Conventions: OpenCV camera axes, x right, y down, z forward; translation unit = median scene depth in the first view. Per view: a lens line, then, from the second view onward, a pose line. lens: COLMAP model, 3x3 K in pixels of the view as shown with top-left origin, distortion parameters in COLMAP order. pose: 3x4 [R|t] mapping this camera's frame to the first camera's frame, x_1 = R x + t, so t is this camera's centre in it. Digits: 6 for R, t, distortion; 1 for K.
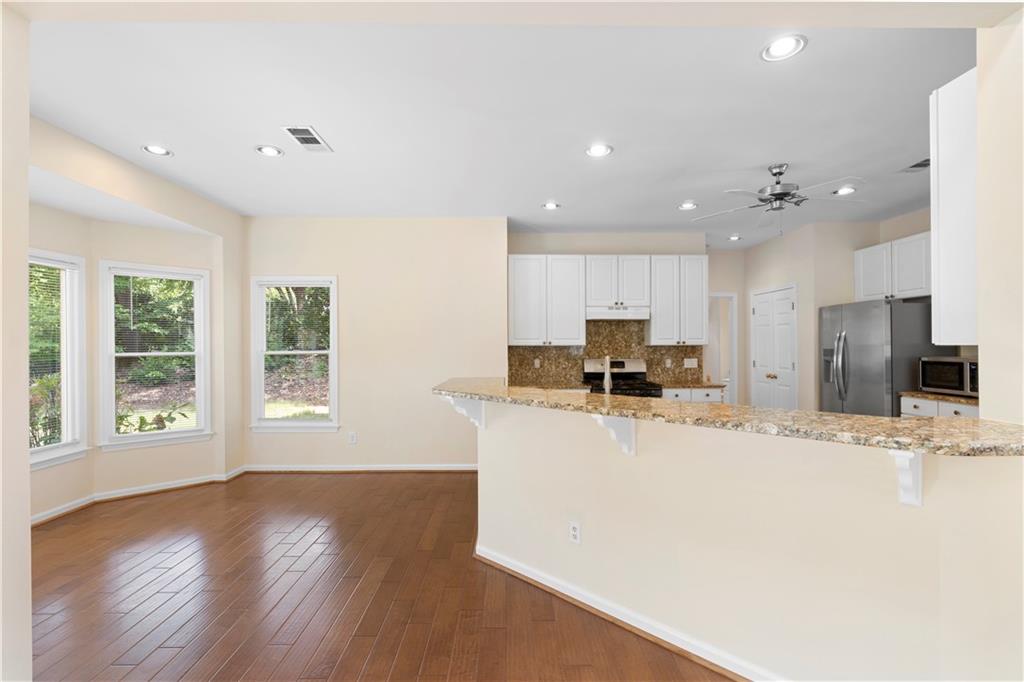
lens RADIAL K [[464.2, 0, 512.6], [0, 464.2, 344.4], [0, 0, 1]] dist [-0.011426, 0.005253]
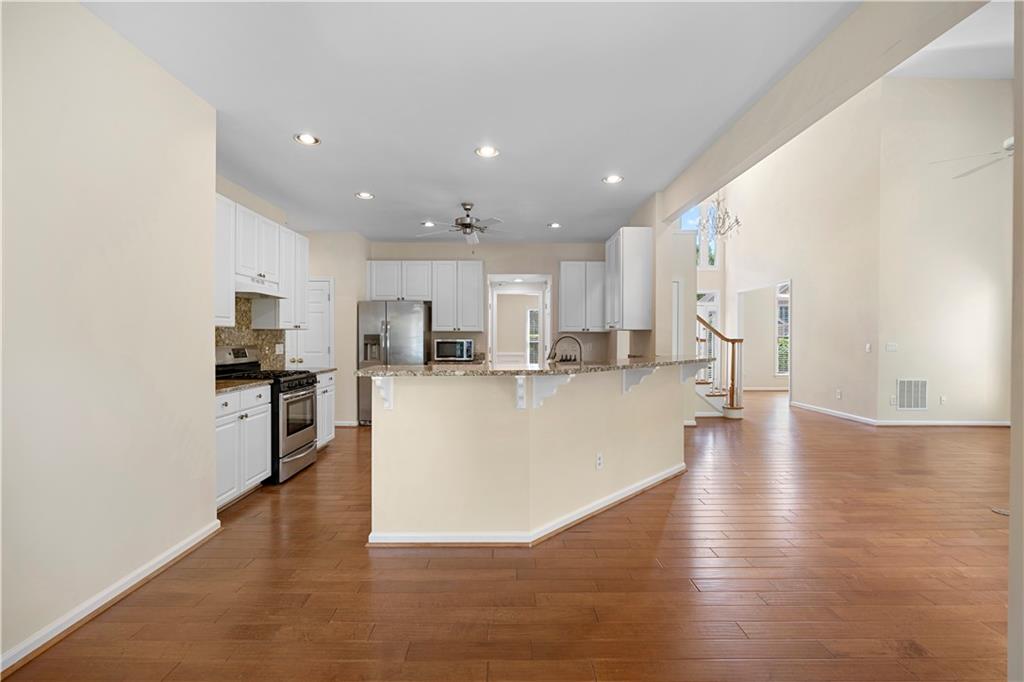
lens RADIAL K [[464.2, 0, 510.2], [0, 464.2, 339.1], [0, 0, 1]] dist [-0.011426, 0.005253]
pose [[0.001821, -0.000408, 0.999998, -0.597160], [-0.003996, 0.999992, 0.000415, 0.020285], [-0.999990, -0.003997, 0.001819, 0.604674]]
